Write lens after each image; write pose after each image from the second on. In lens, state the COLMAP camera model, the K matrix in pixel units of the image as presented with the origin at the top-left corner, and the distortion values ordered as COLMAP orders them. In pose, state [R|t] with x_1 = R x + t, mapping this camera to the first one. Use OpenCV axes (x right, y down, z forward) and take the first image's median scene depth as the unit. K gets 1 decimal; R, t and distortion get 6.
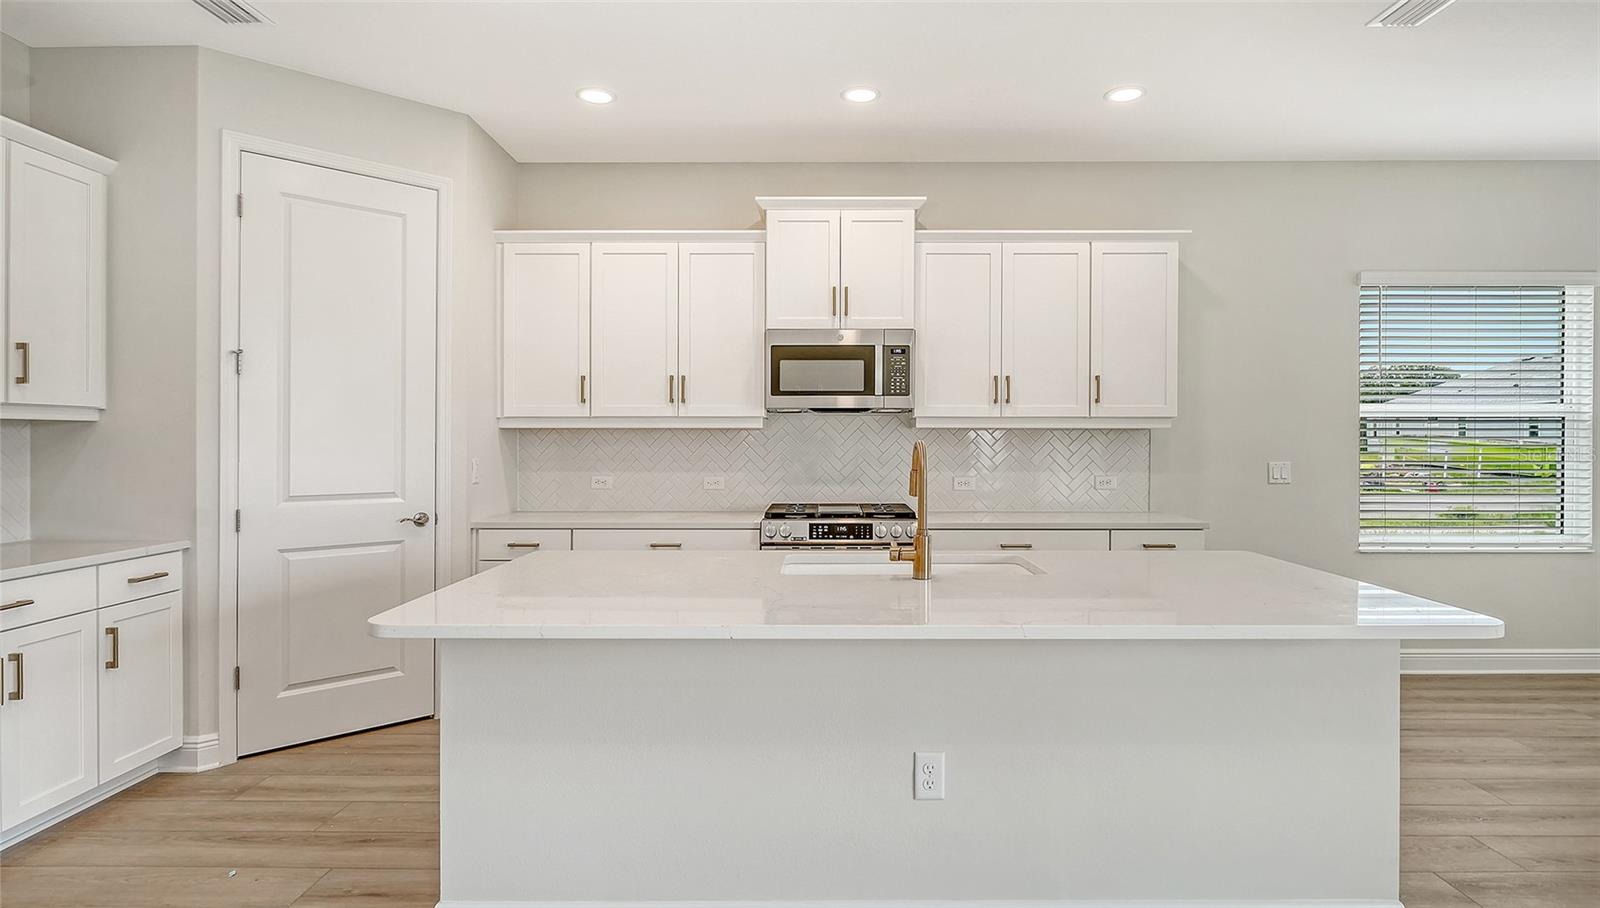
lens RADIAL K [[841.4, 0, 816.1], [0, 841.4, 443.5], [0, 0, 1]] dist [0.000921, 0.000194]
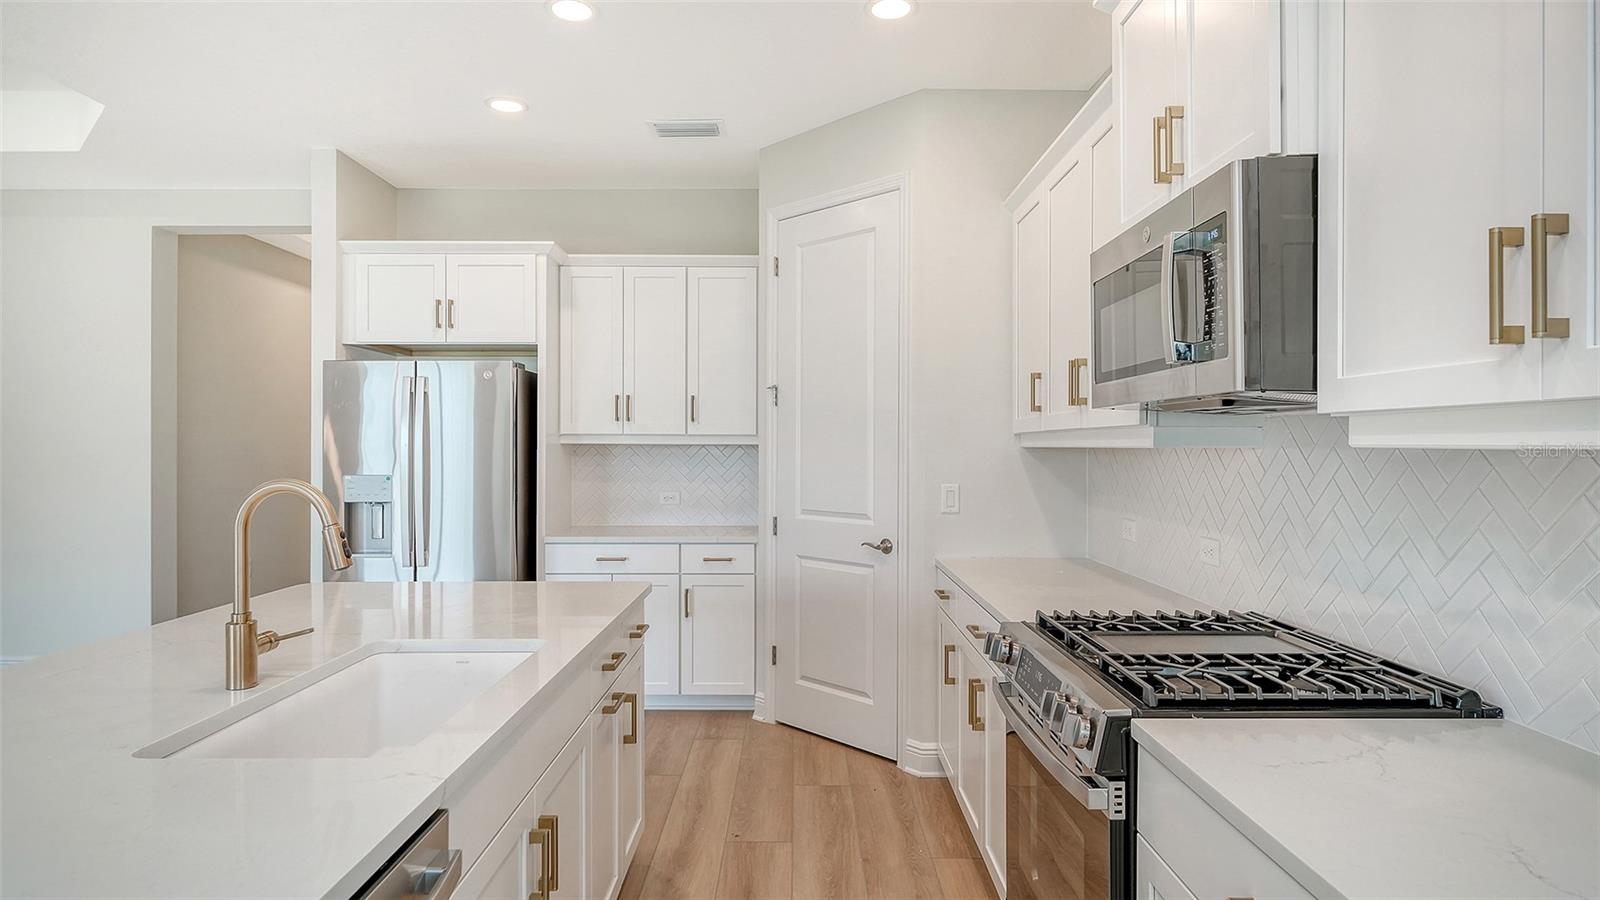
lens RADIAL K [[878.8, 0, 800.0], [0, 878.8, 450.0], [0, 0, 1]] dist [-0.019477, -0.000443]
pose [[0.012631, 0.003450, -0.999914, 0.467506], [-0.006920, 0.999970, 0.003362, -0.018138], [0.999896, 0.006877, 0.012655, 0.822405]]
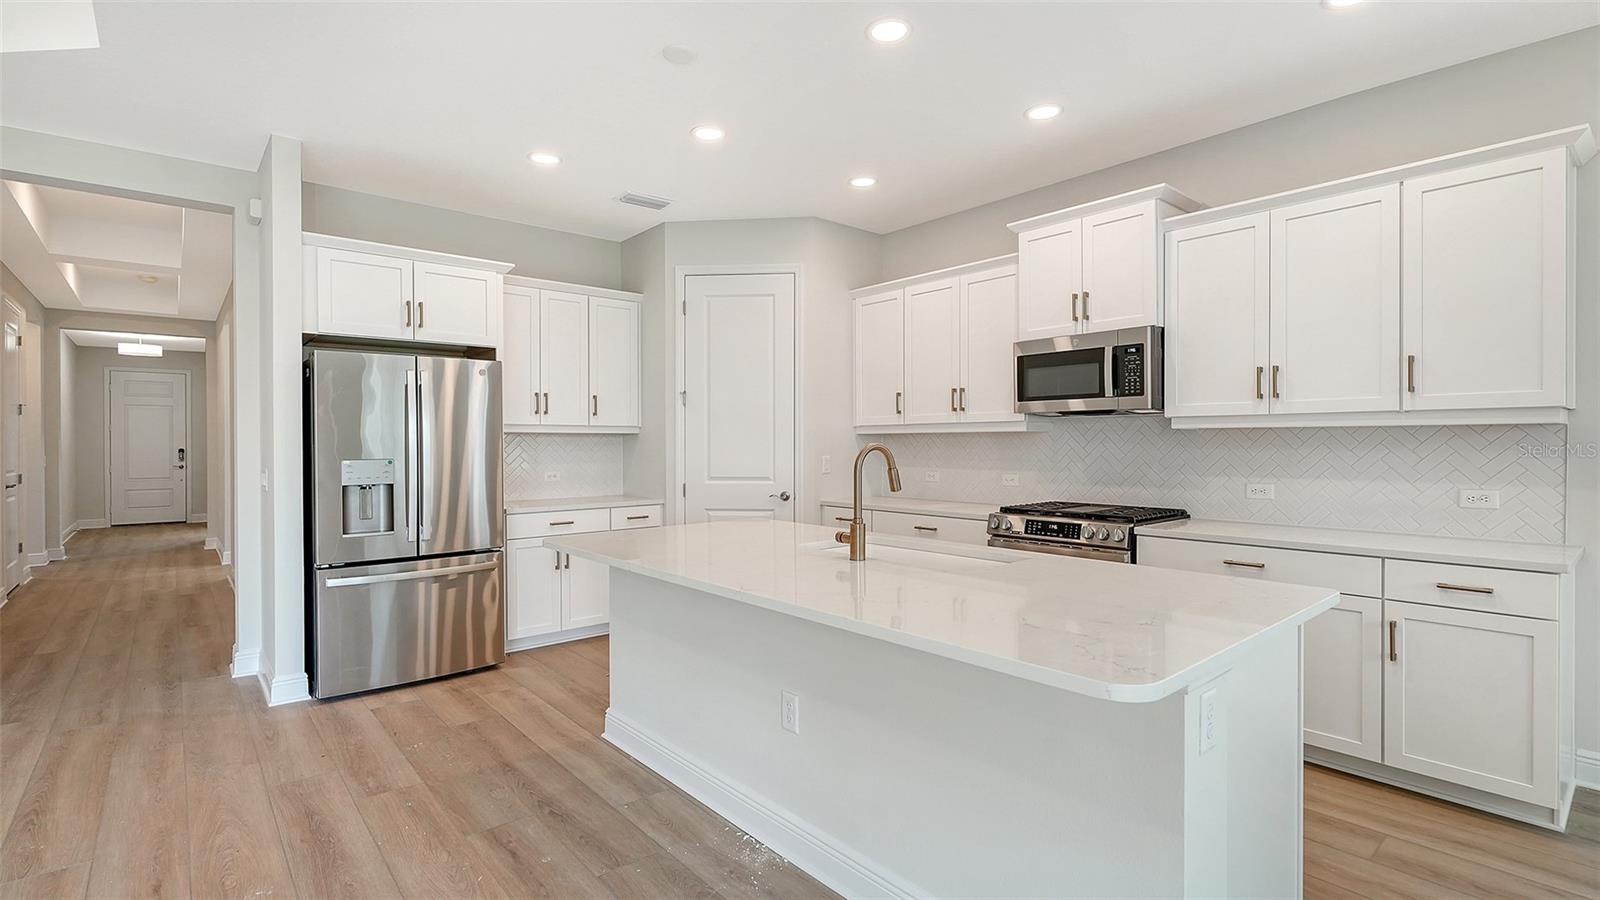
lens RADIAL K [[737.2, 0, 796.6], [0, 737.2, 451.6], [0, 0, 1]] dist [0.000164, -0.000542]
pose [[0.652594, 0.005750, -0.757686, 0.491780], [-0.000048, 0.999972, 0.007548, 0.000861], [0.757708, -0.004889, 0.652575, 0.151642]]
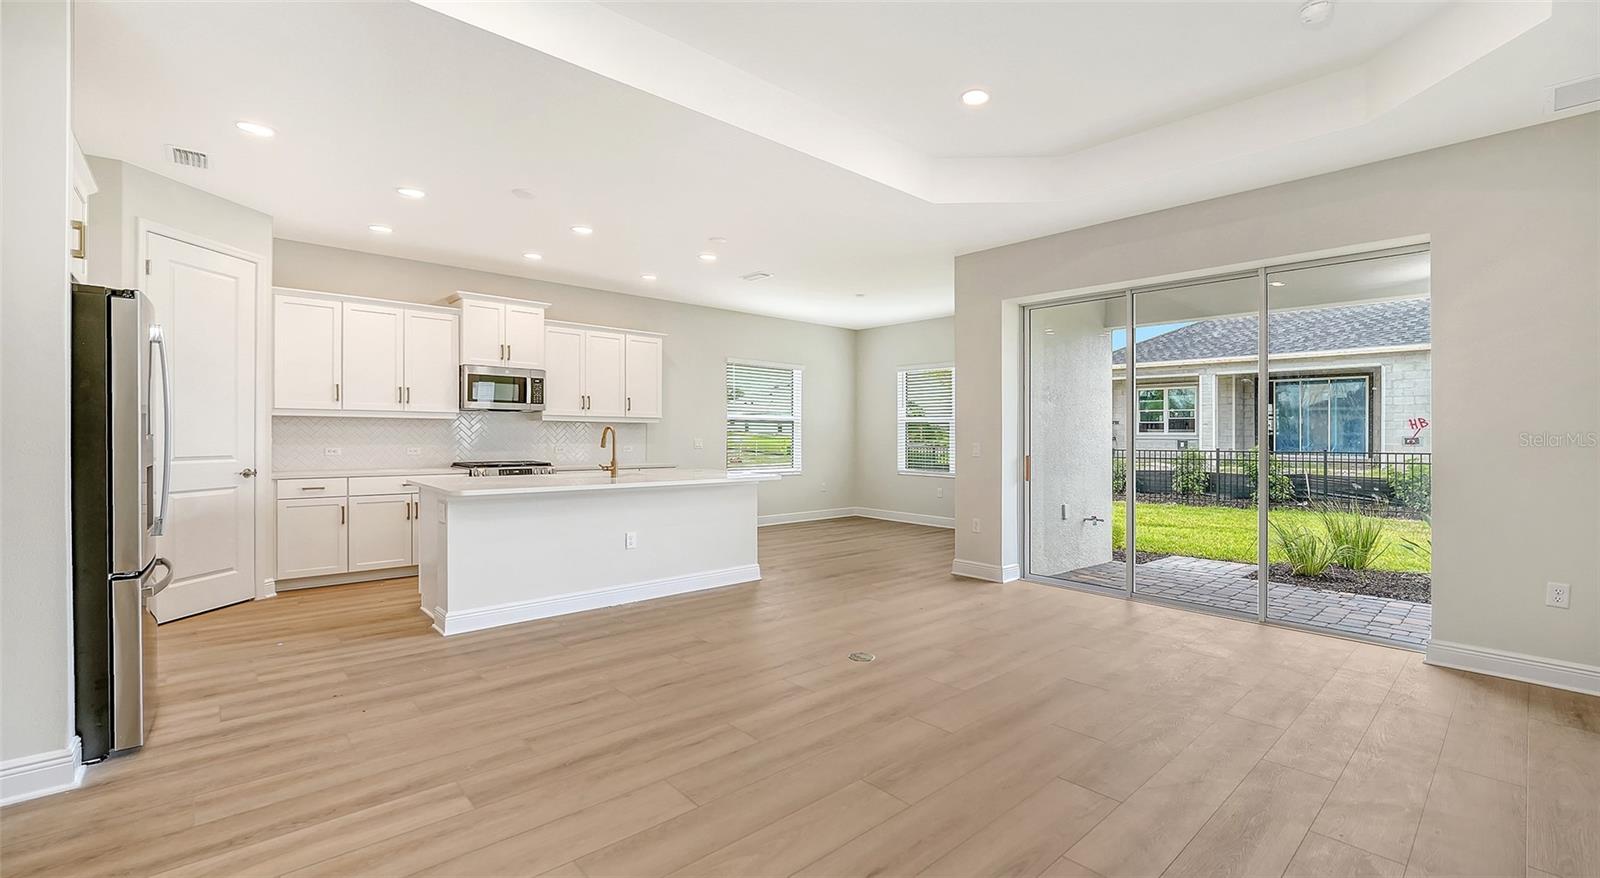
lens RADIAL K [[673.2, 0, 800.0], [0, 673.2, 439.0], [0, 0, 1]] dist [-0.000249, -0.000092]
pose [[0.736563, 0.001263, 0.676368, -0.513132], [-0.004668, 0.999984, 0.003215, 0.016729], [-0.676353, -0.005525, 0.736557, -0.564947]]
